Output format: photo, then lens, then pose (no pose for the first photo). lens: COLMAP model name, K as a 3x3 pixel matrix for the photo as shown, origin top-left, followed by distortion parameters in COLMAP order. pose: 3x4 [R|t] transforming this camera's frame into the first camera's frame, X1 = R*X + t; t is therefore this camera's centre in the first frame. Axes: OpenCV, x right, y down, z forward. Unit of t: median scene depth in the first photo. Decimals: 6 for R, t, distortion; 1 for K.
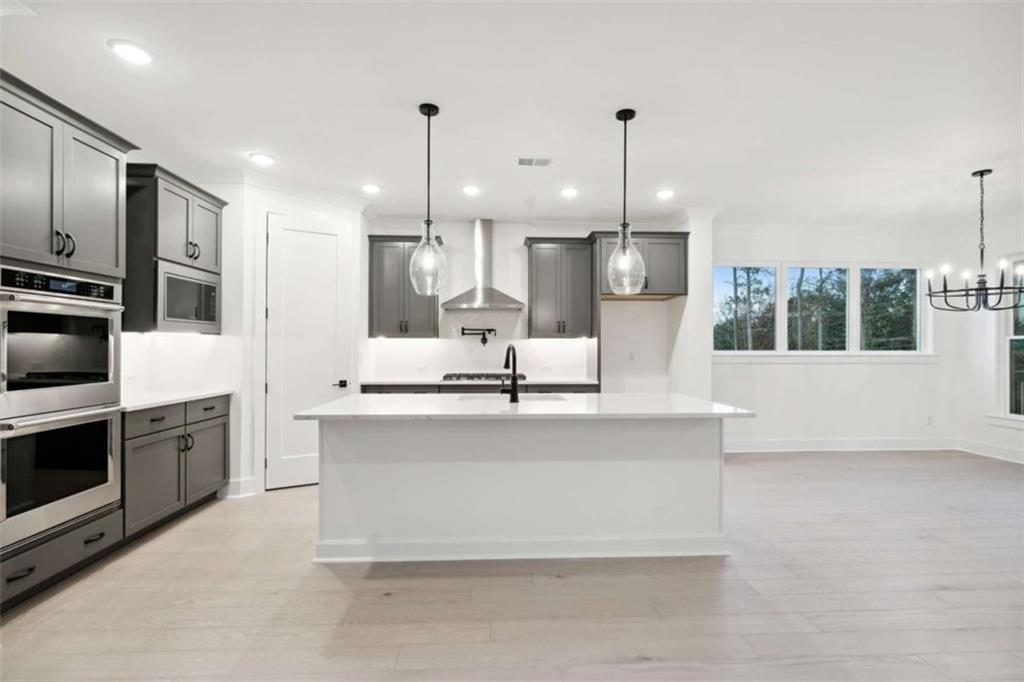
lens RADIAL K [[475.1, 0, 509.4], [0, 475.1, 348.8], [0, 0, 1]] dist [0.000446, -0.000035]
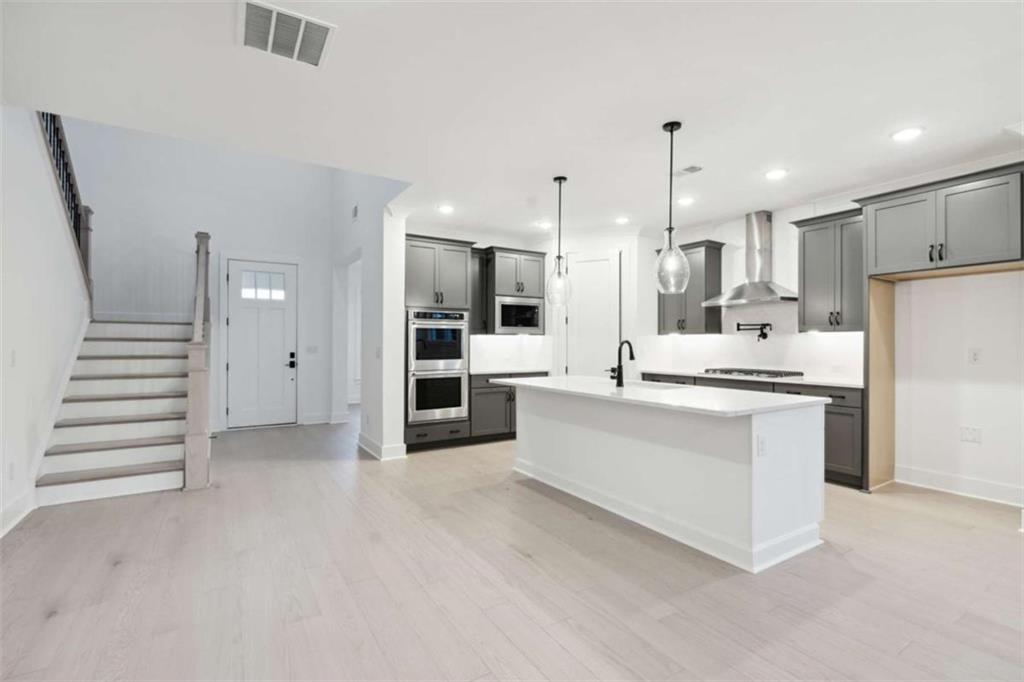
lens RADIAL K [[466.9, 0, 512.0], [0, 466.9, 341.0], [0, 0, 1]] dist [-0.001271, -0.000183]
pose [[0.494279, -0.004321, -0.869292, 0.892421], [-0.003247, 0.999971, -0.006817, 0.002469], [0.869297, 0.006192, 0.494251, 0.145763]]
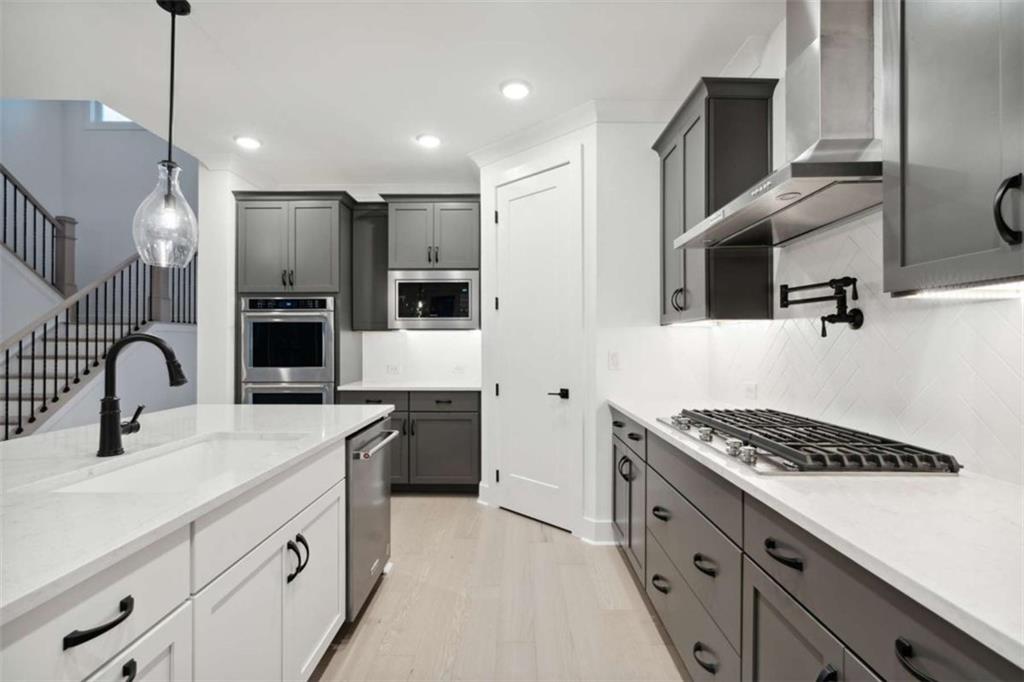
lens RADIAL K [[466.9, 0, 512.0], [0, 466.9, 341.0], [0, 0, 1]] dist [-0.001271, -0.000183]
pose [[-0.042783, -0.008520, -0.999048, 0.441210], [-0.003961, 0.999957, -0.008358, 0.001351], [0.999077, 0.003600, -0.042815, 1.363191]]
